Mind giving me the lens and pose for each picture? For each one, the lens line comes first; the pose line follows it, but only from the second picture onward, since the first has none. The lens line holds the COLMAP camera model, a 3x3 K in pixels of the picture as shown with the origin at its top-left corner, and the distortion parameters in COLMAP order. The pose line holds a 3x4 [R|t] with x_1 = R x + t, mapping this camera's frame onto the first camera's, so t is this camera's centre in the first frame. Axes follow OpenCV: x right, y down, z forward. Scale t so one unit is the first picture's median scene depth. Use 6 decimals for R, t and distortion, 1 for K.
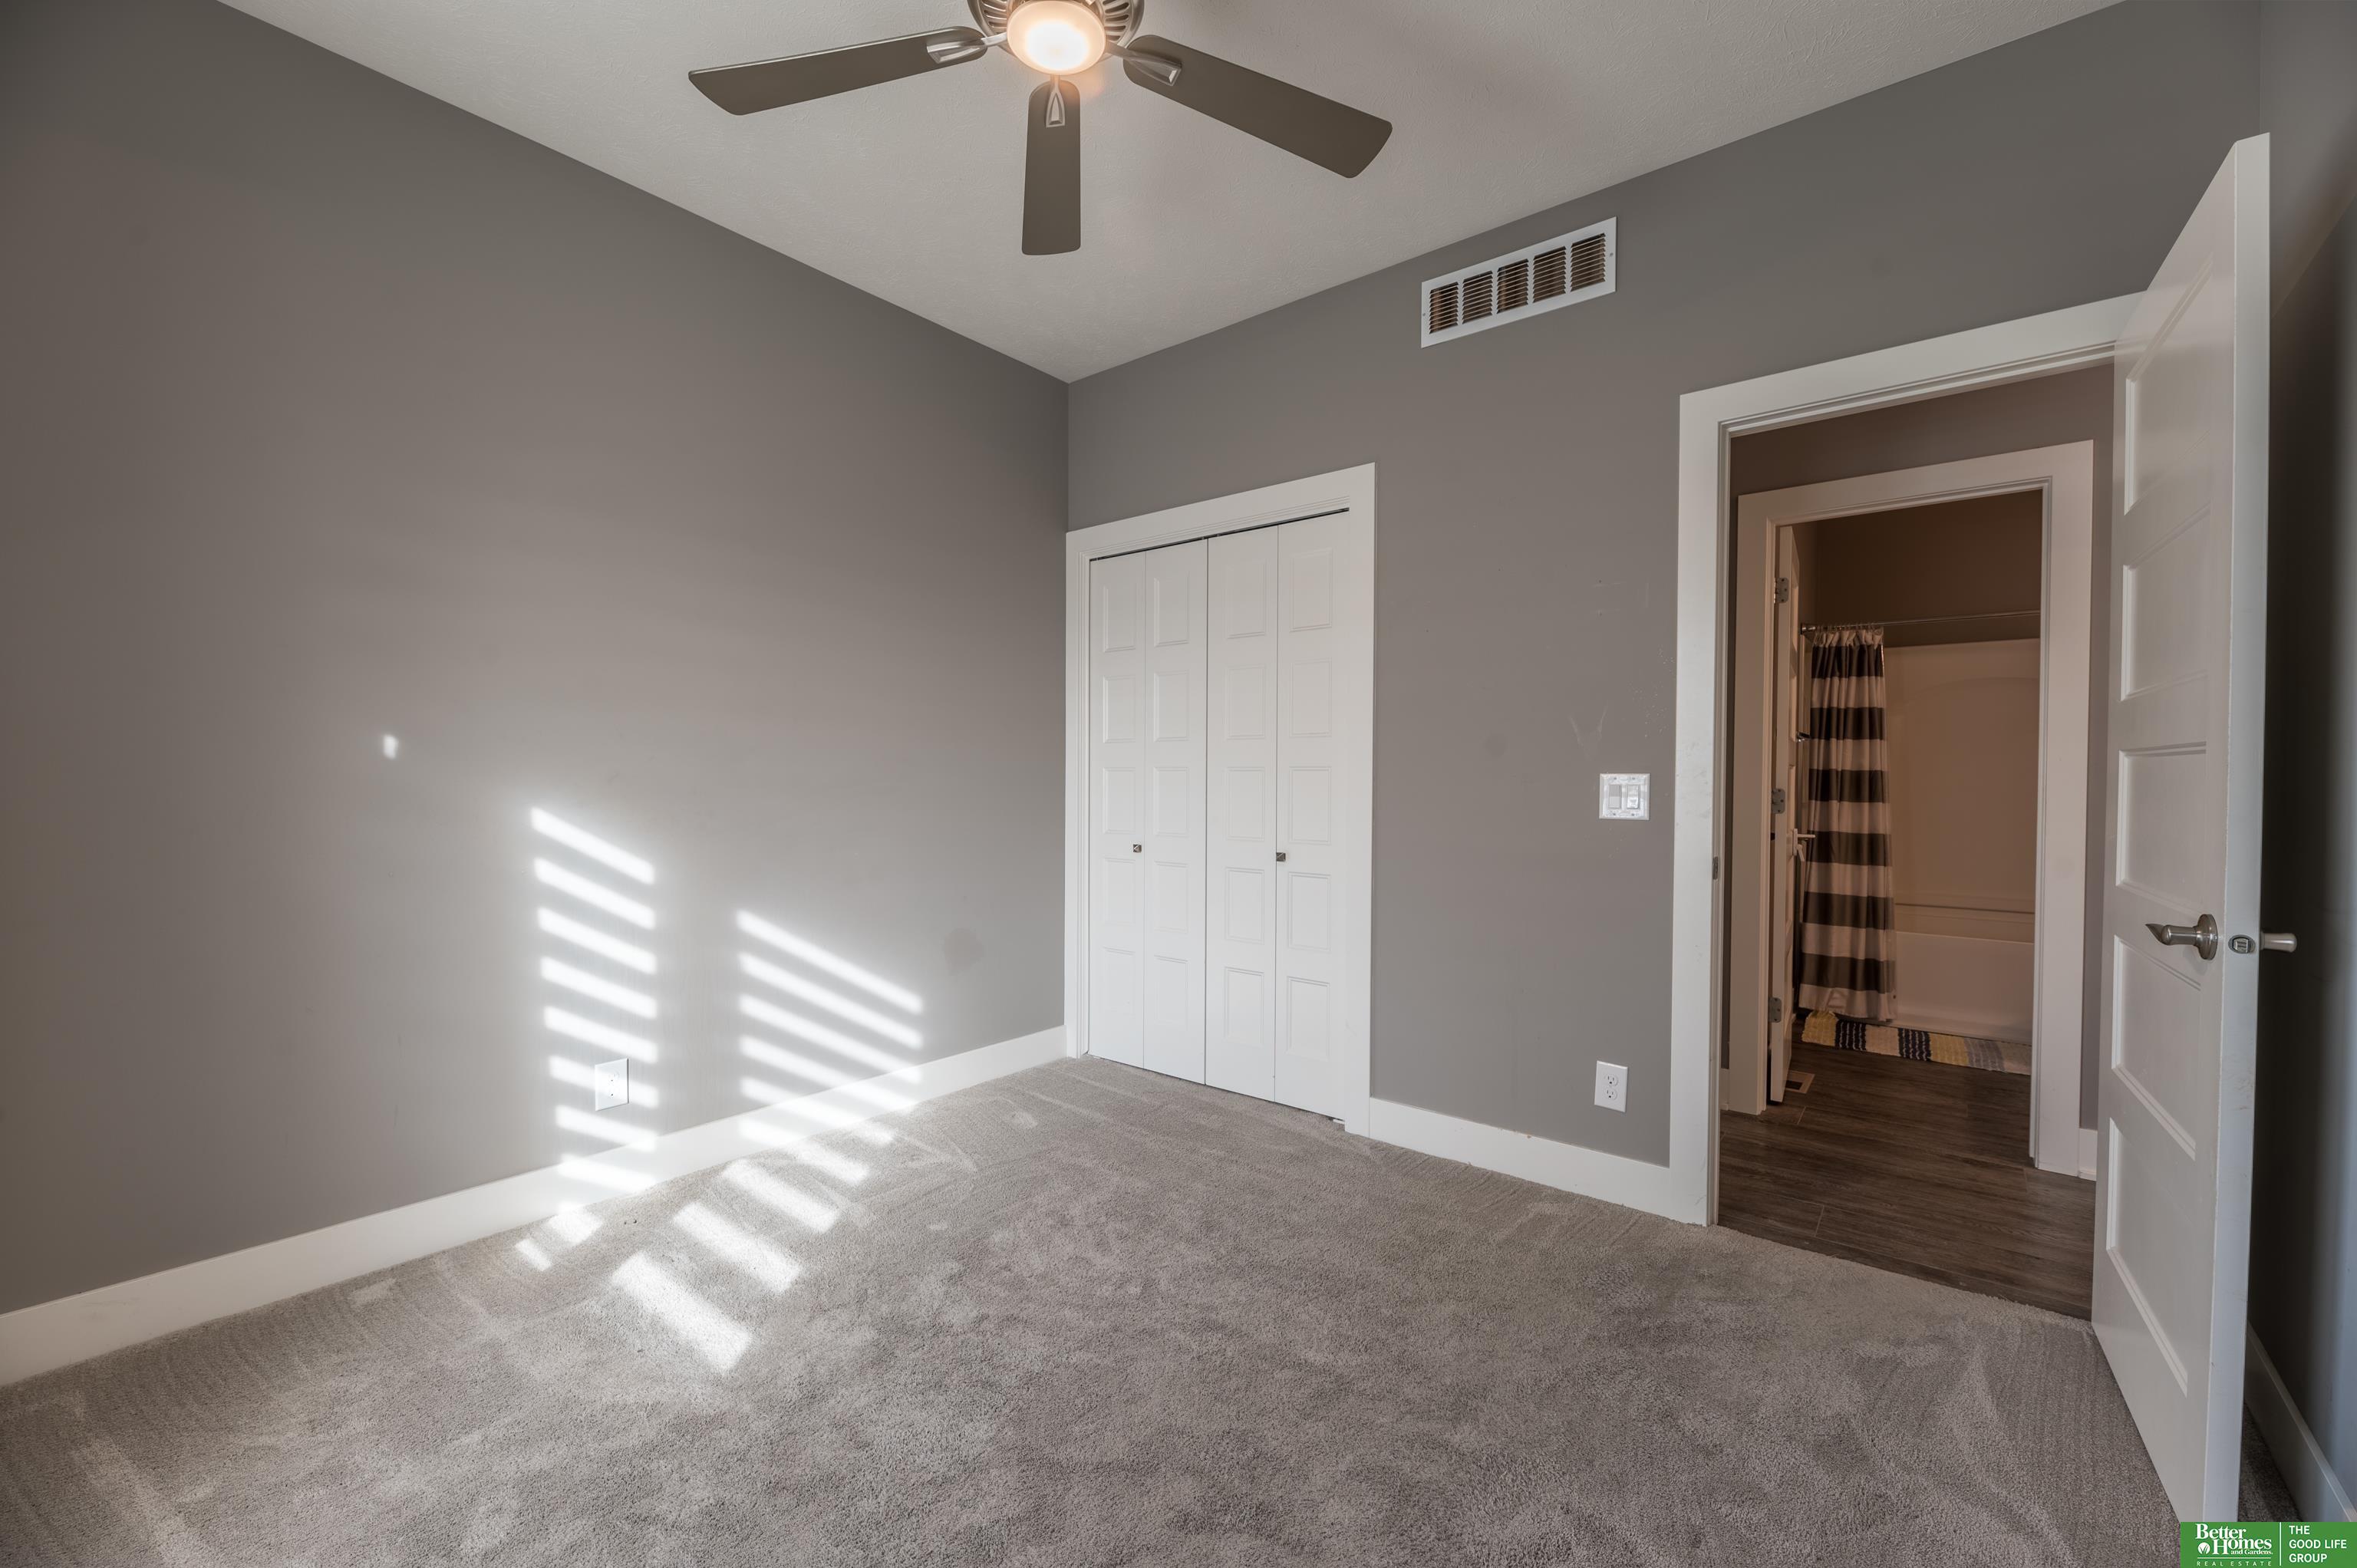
lens RADIAL K [[942.9, 0, 1180.7], [0, 942.9, 795.2], [0, 0, 1]] dist [-0.000104, -0.003524]
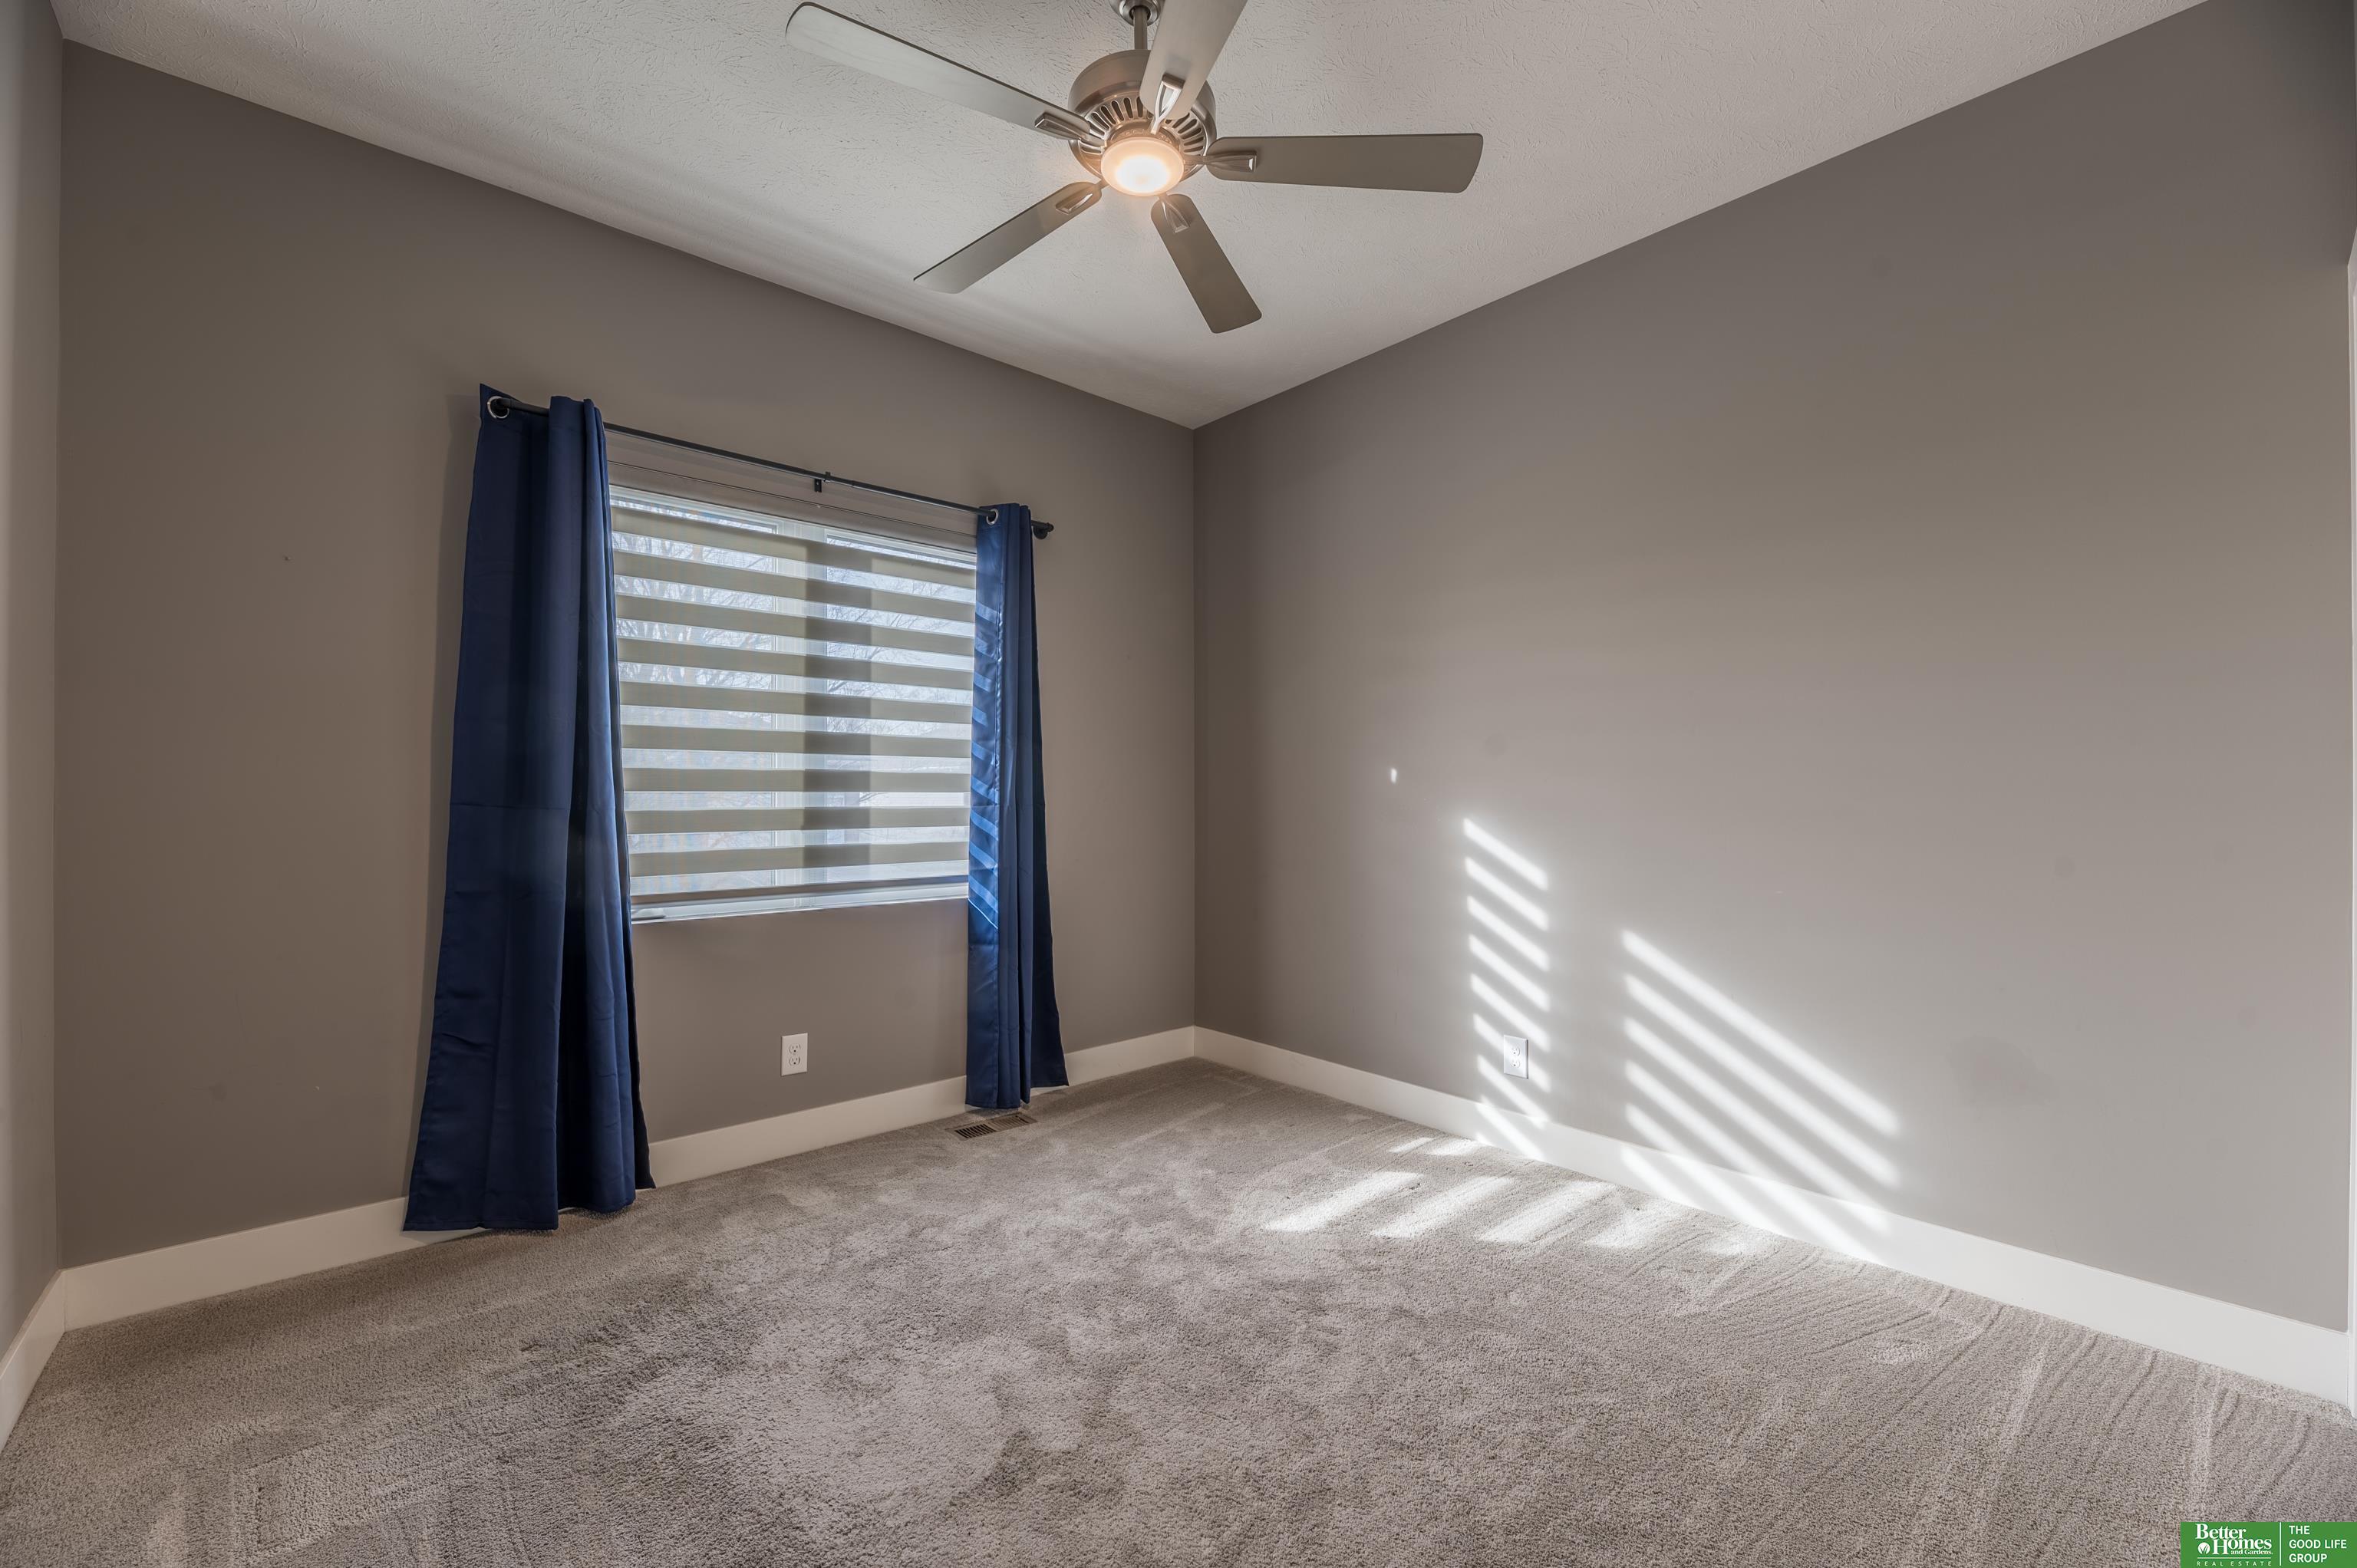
lens RADIAL K [[942.9, 0, 1180.7], [0, 942.9, 795.2], [0, 0, 1]] dist [-0.000104, -0.003524]
pose [[-0.164824, -0.010202, -0.986270, 0.652166], [-0.019022, 0.999793, -0.007162, -0.001835], [0.986140, 0.017581, -0.164984, 0.806612]]
